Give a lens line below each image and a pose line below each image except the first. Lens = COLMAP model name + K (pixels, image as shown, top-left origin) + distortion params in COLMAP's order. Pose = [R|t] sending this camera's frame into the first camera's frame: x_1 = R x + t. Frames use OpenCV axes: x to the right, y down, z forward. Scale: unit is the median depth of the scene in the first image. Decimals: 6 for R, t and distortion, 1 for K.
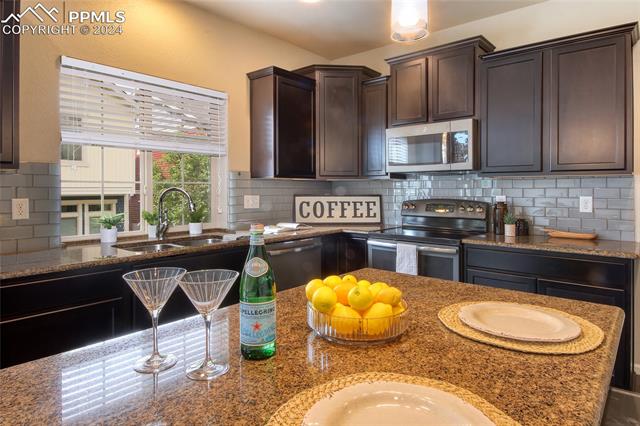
lens RADIAL K [[405.7, 0, 304.5], [0, 405.7, 211.6], [0, 0, 1]] dist [-0.000920, -0.000486]
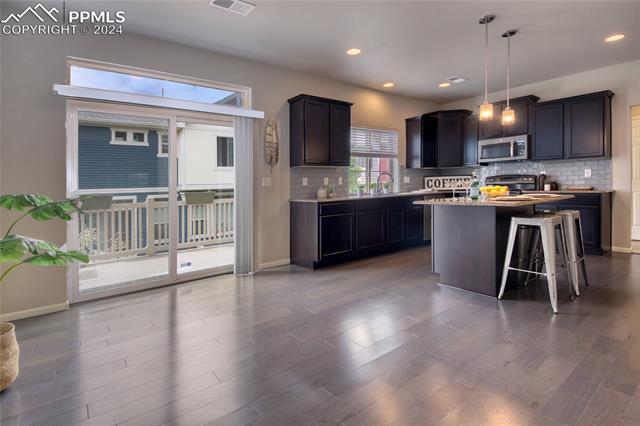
lens RADIAL K [[302.7, 0, 299.6], [0, 302.7, 207.1], [0, 0, 1]] dist [0.000807, -0.012361]
pose [[0.968658, -0.013040, -0.248056, -0.290195], [0.019634, 0.999516, 0.024128, 0.071309], [0.247621, -0.028242, 0.968445, -0.685438]]
